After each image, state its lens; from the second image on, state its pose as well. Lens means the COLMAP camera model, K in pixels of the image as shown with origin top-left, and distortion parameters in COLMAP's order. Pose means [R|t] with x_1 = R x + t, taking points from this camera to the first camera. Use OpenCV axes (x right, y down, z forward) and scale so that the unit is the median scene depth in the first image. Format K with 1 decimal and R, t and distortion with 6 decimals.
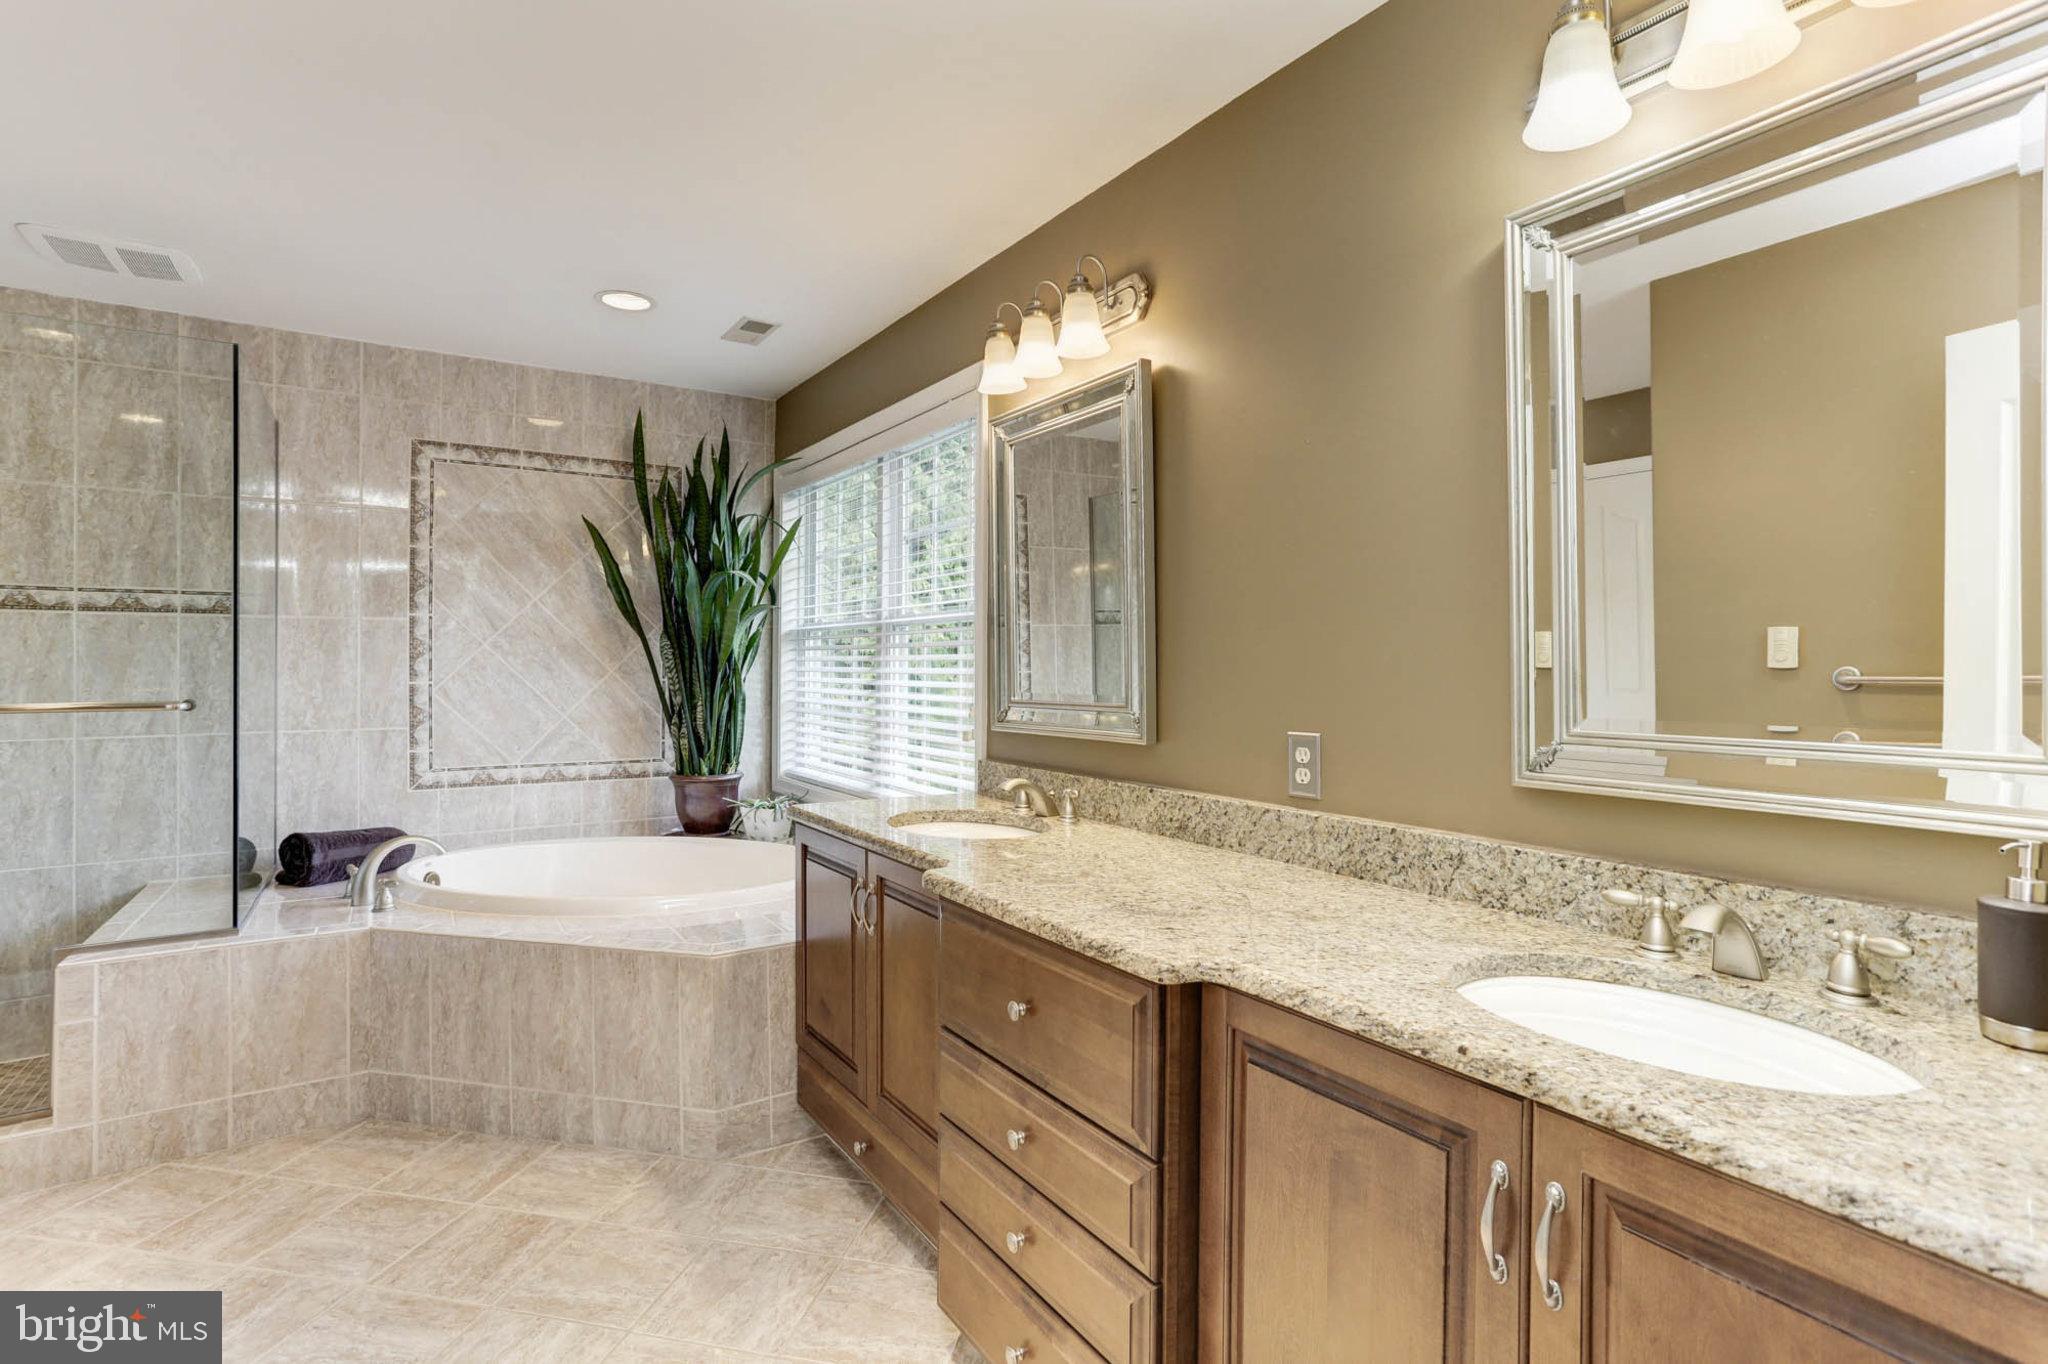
lens RADIAL K [[1011.9, 0, 1023.3], [0, 1011.9, 663.9], [0, 0, 1]] dist [-0.047383, 0.035116]
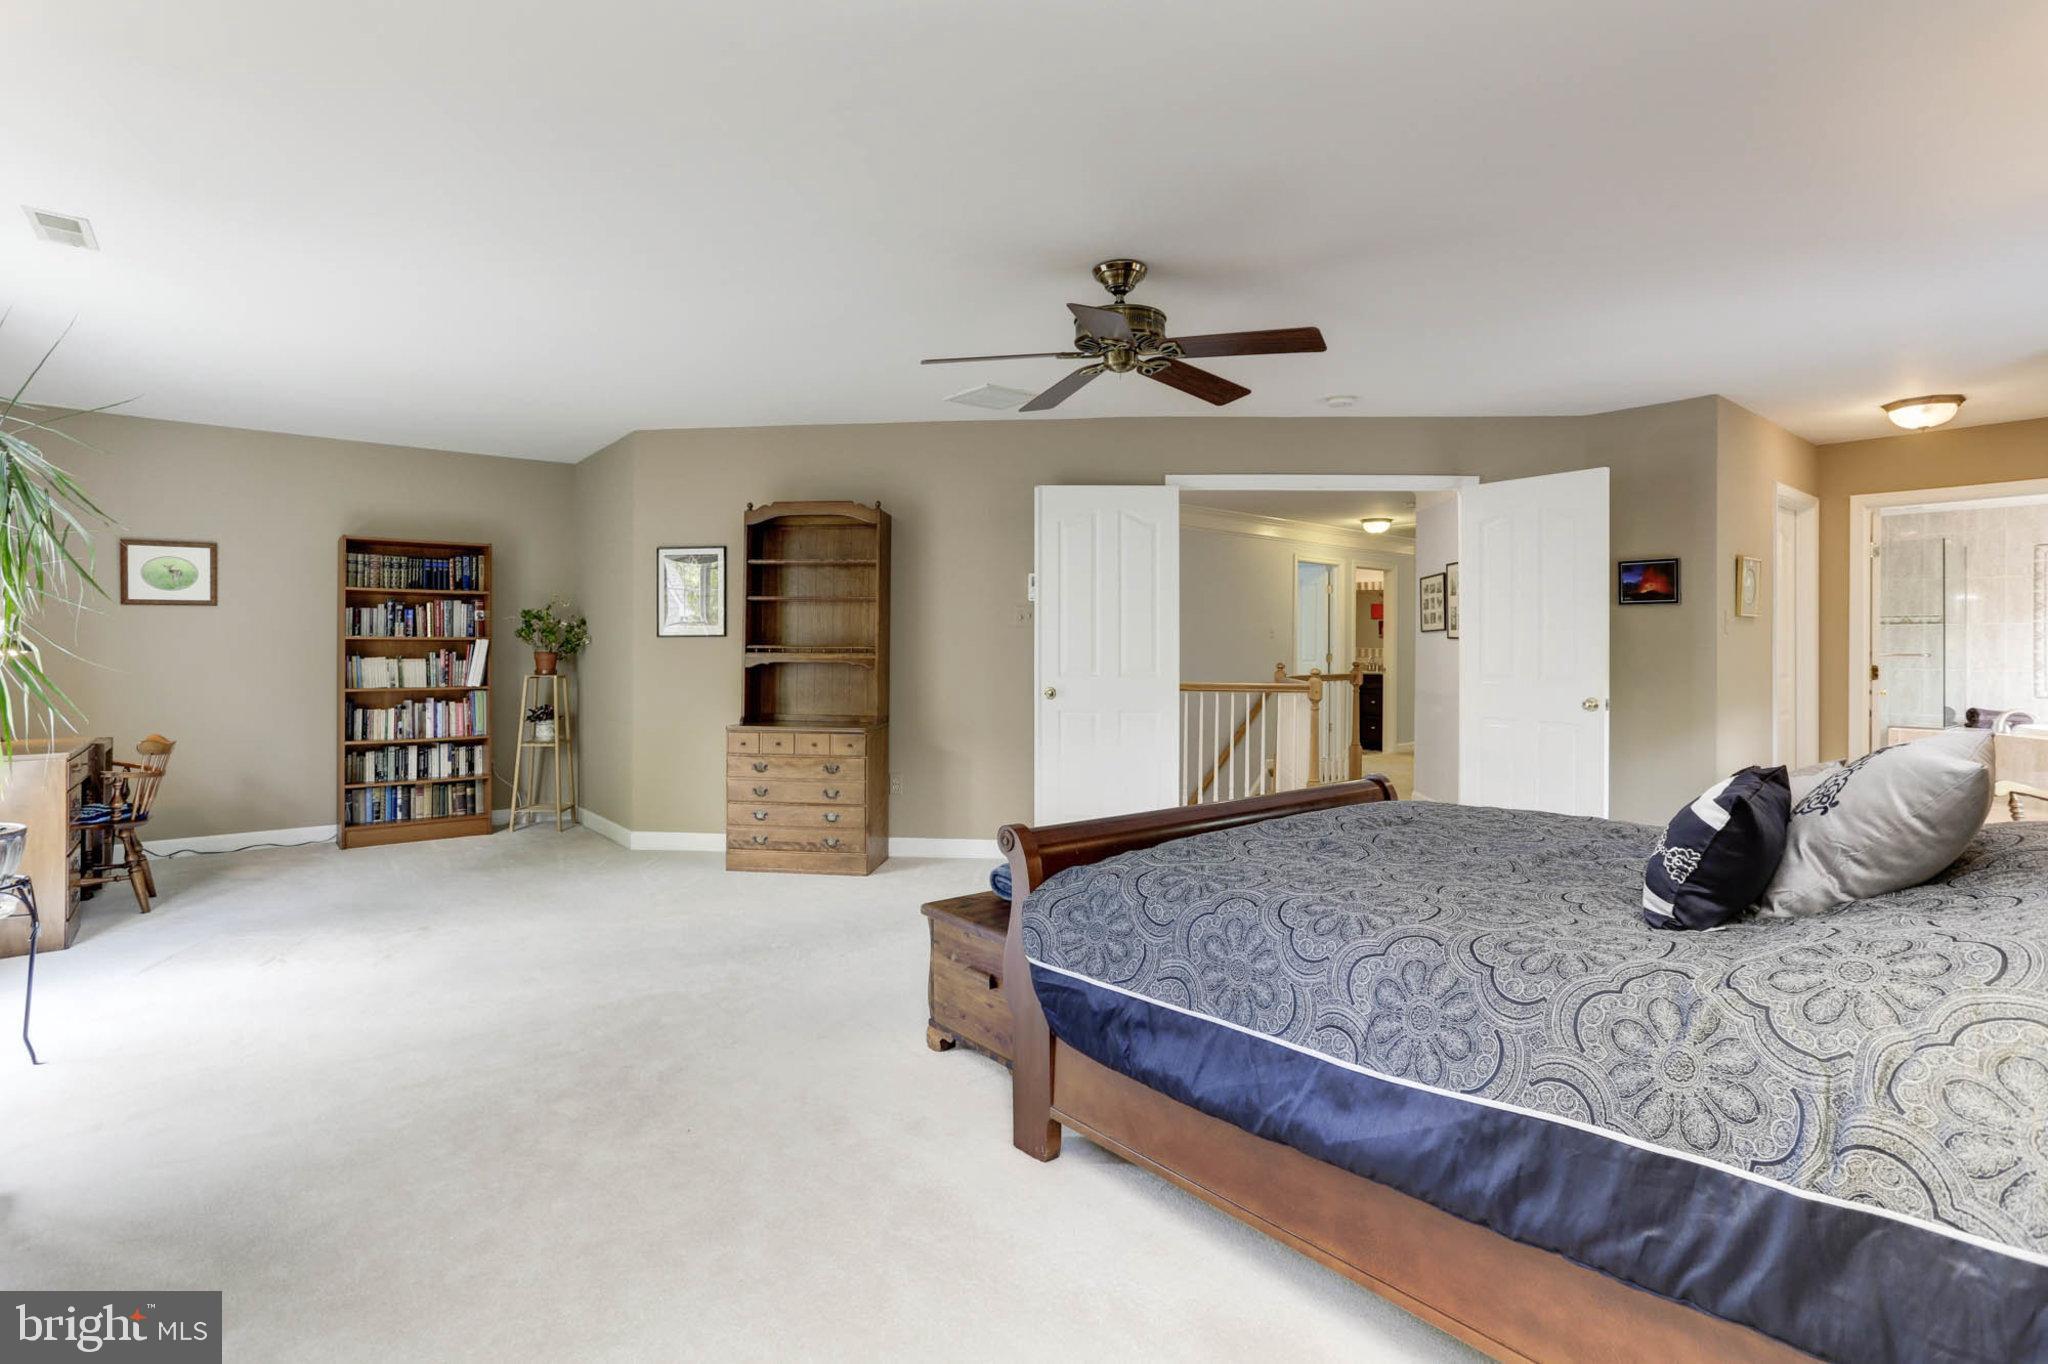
lens RADIAL K [[1011.9, 0, 1023.3], [0, 1011.9, 663.9], [0, 0, 1]] dist [-0.047383, 0.035116]
pose [[0.113089, 0.006981, -0.993560, 1.544709], [0.000328, 0.999975, 0.007064, 0.038286], [0.993585, -0.001124, 0.113084, -1.717498]]
